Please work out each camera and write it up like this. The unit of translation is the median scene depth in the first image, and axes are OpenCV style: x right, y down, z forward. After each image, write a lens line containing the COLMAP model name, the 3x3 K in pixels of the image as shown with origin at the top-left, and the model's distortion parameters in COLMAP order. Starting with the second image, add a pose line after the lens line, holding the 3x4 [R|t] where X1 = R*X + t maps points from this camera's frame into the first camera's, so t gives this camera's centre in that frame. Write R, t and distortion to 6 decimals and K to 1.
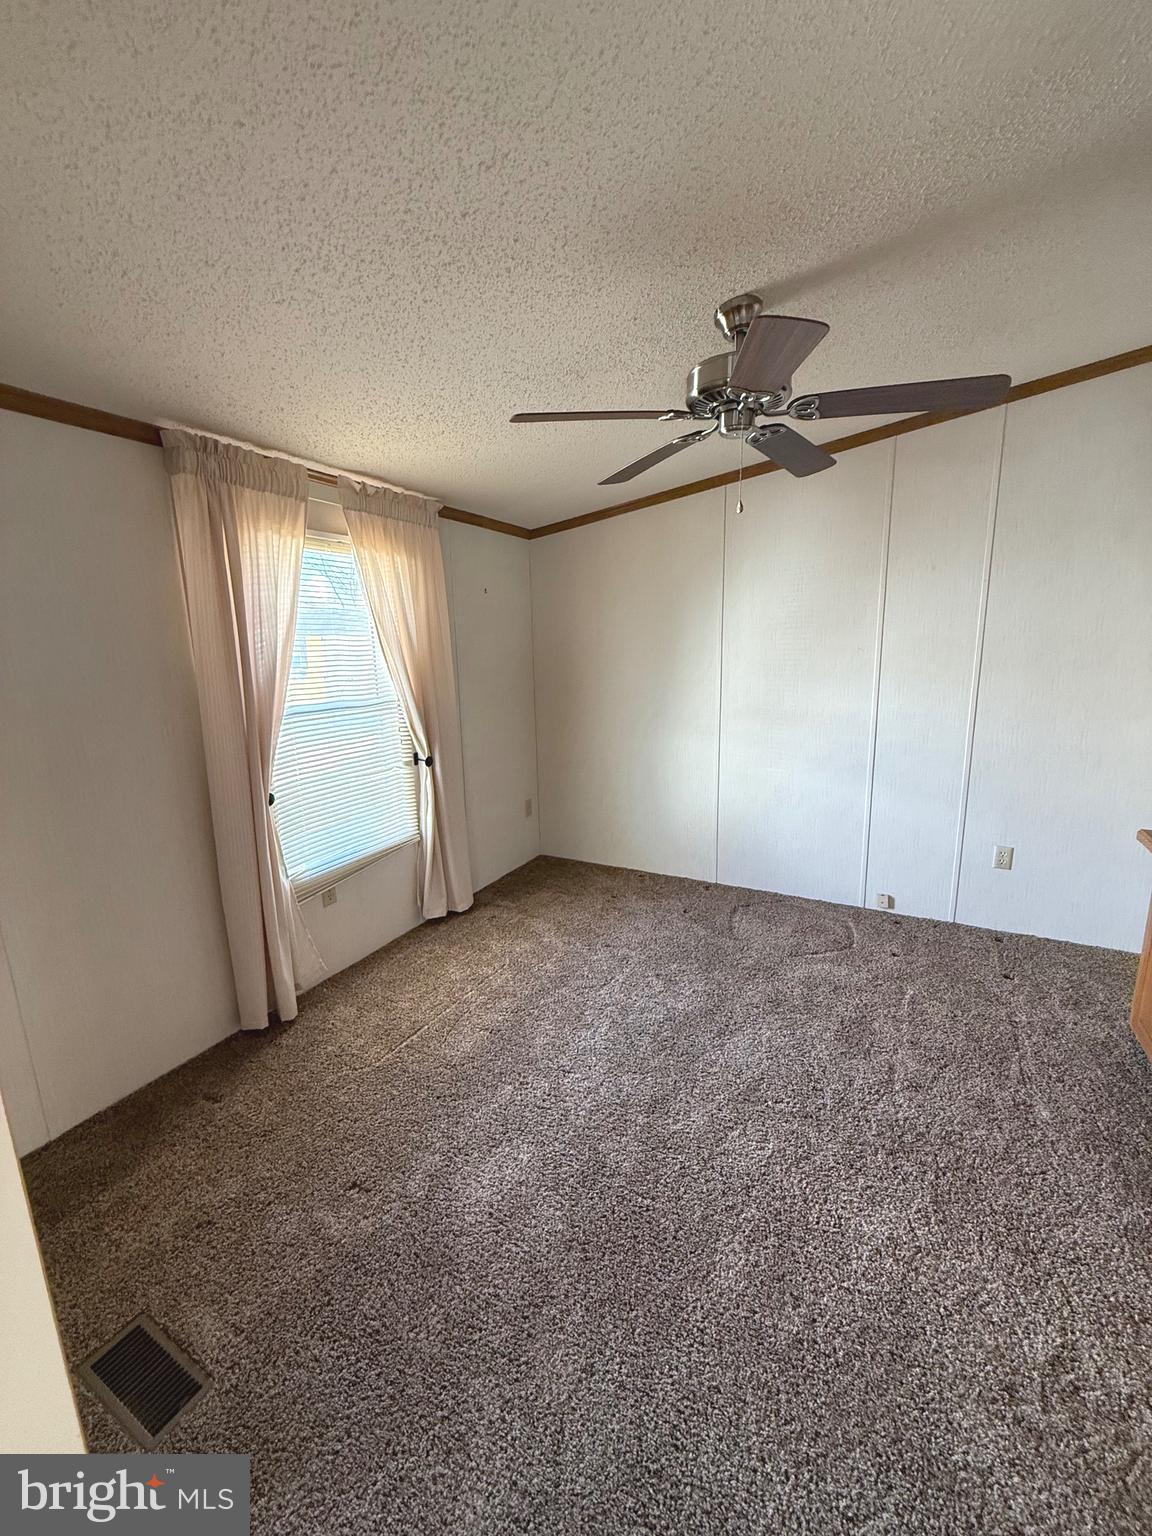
lens RADIAL K [[610.9, 0, 576.5], [0, 610.9, 764.5], [0, 0, 1]] dist [0.000132, 0.000256]
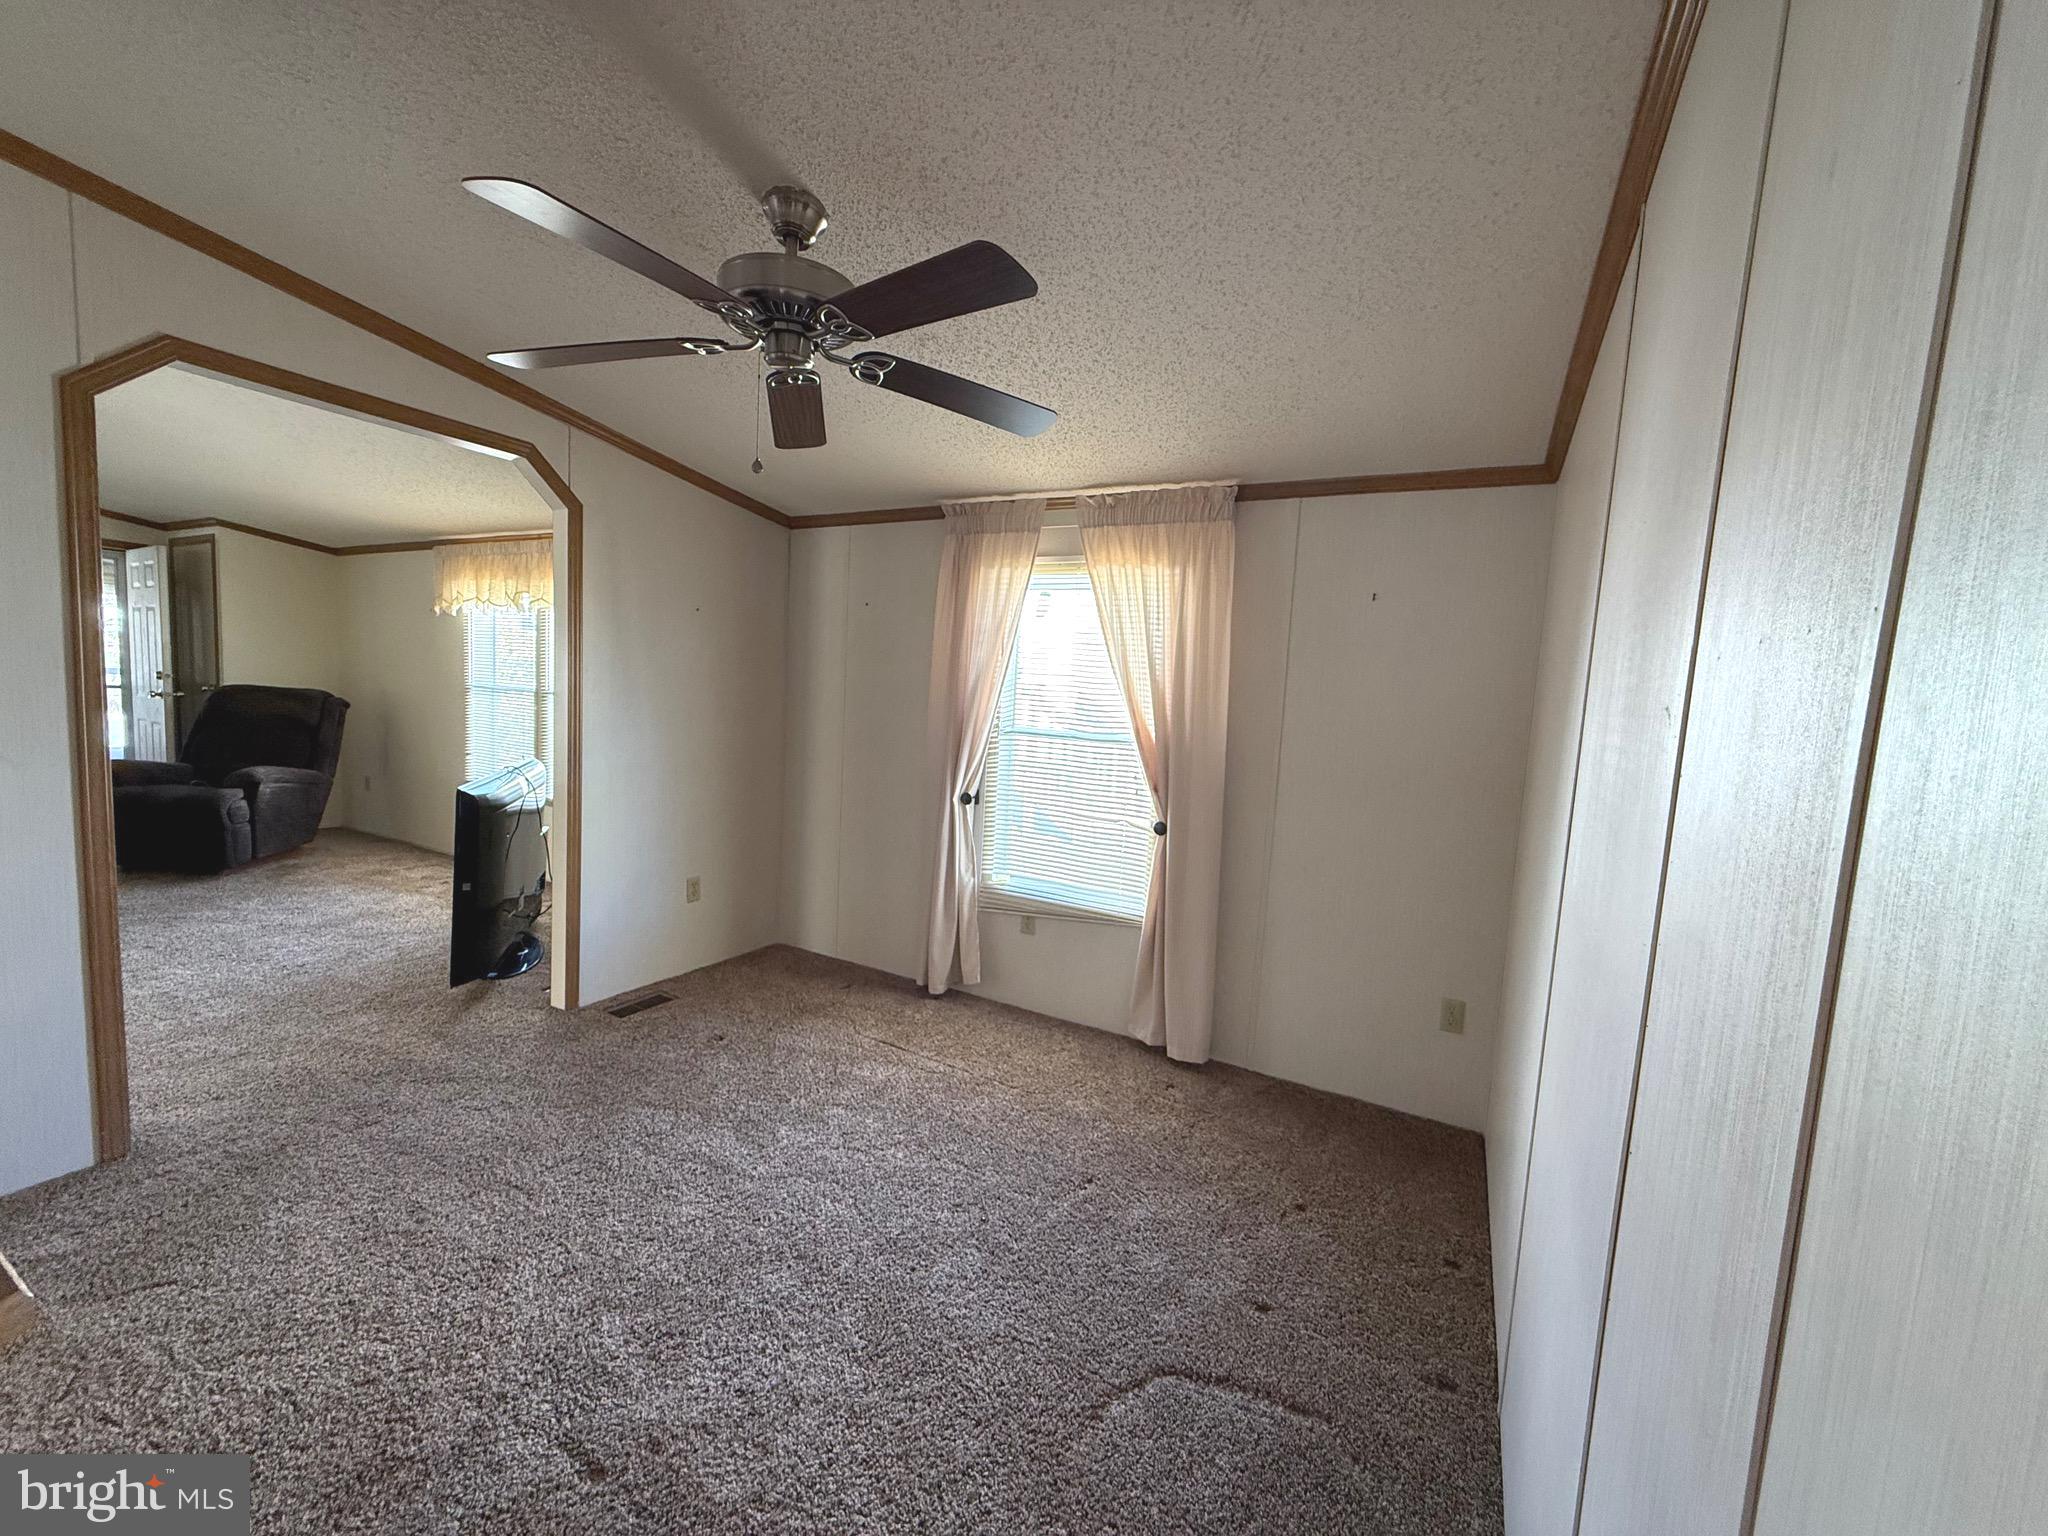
lens RADIAL K [[844.6, 0, 1014.3], [0, 844.6, 774.9], [0, 0, 1]] dist [0.000637, 0.000099]
pose [[-0.032257, 0.125228, -0.991603, 0.849557], [-0.248859, 0.959868, 0.129316, -0.171193], [0.968002, 0.250941, 0.000202, 0.873424]]
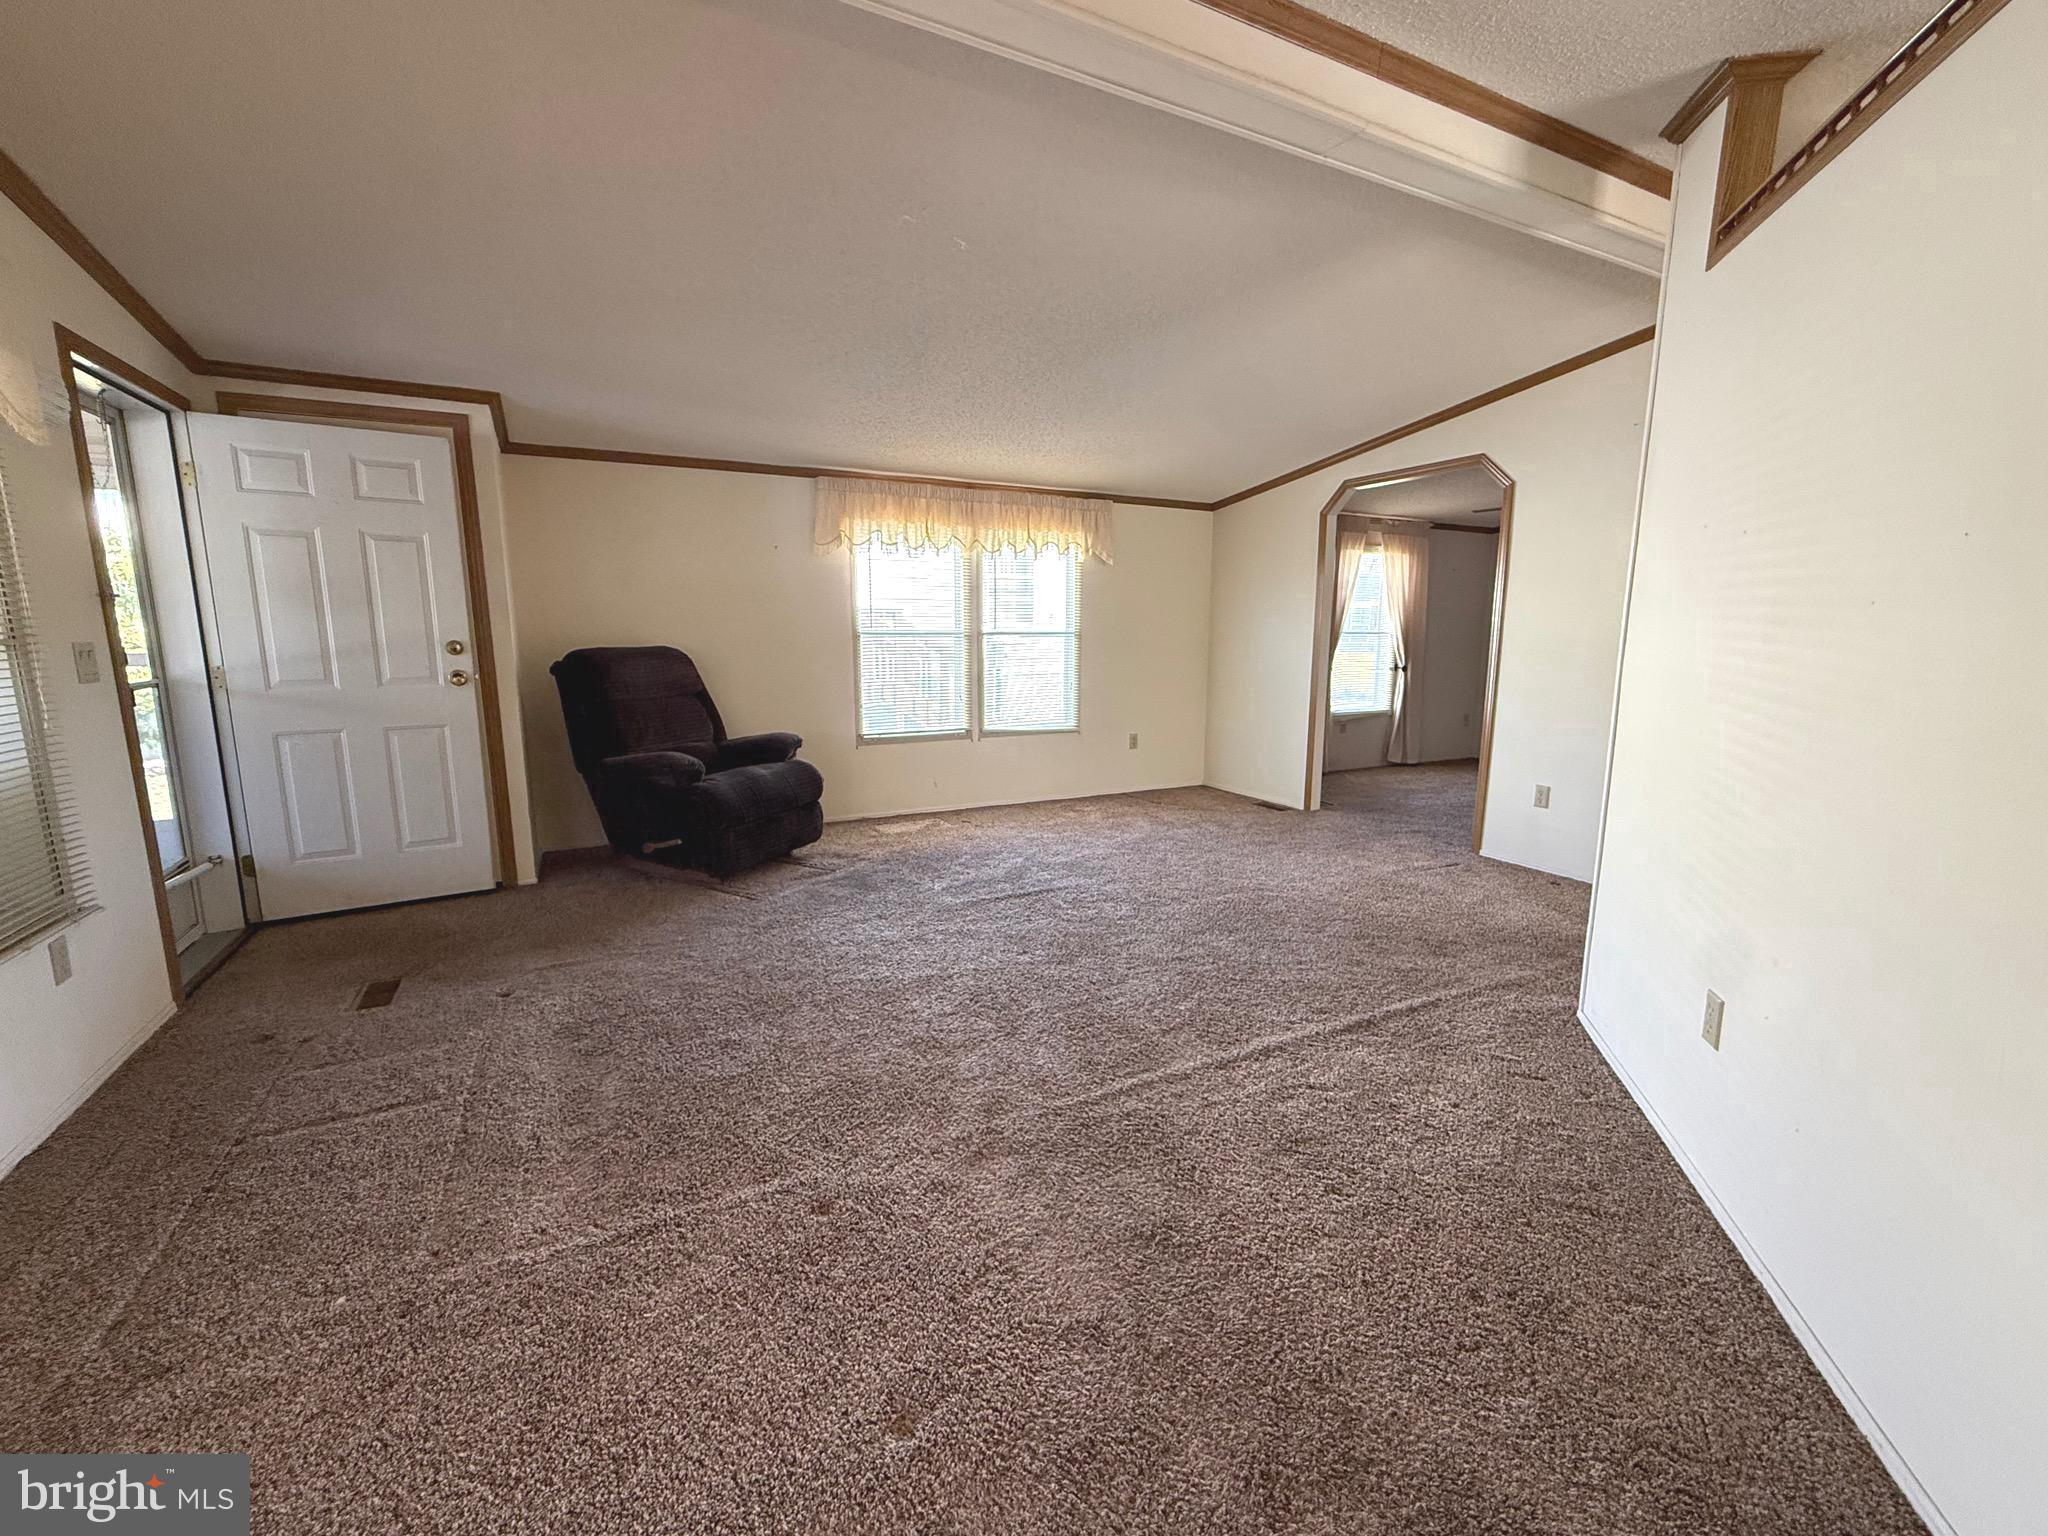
lens RADIAL K [[854.1, 0, 1024.5], [0, 854.1, 772.9], [0, 0, 1]] dist [-0.002076, -0.000036]
pose [[0.808773, 0.124717, -0.574745, 0.346273], [-0.138446, 0.990167, 0.020043, 0.423816], [0.571593, 0.063360, 0.818087, -1.730140]]
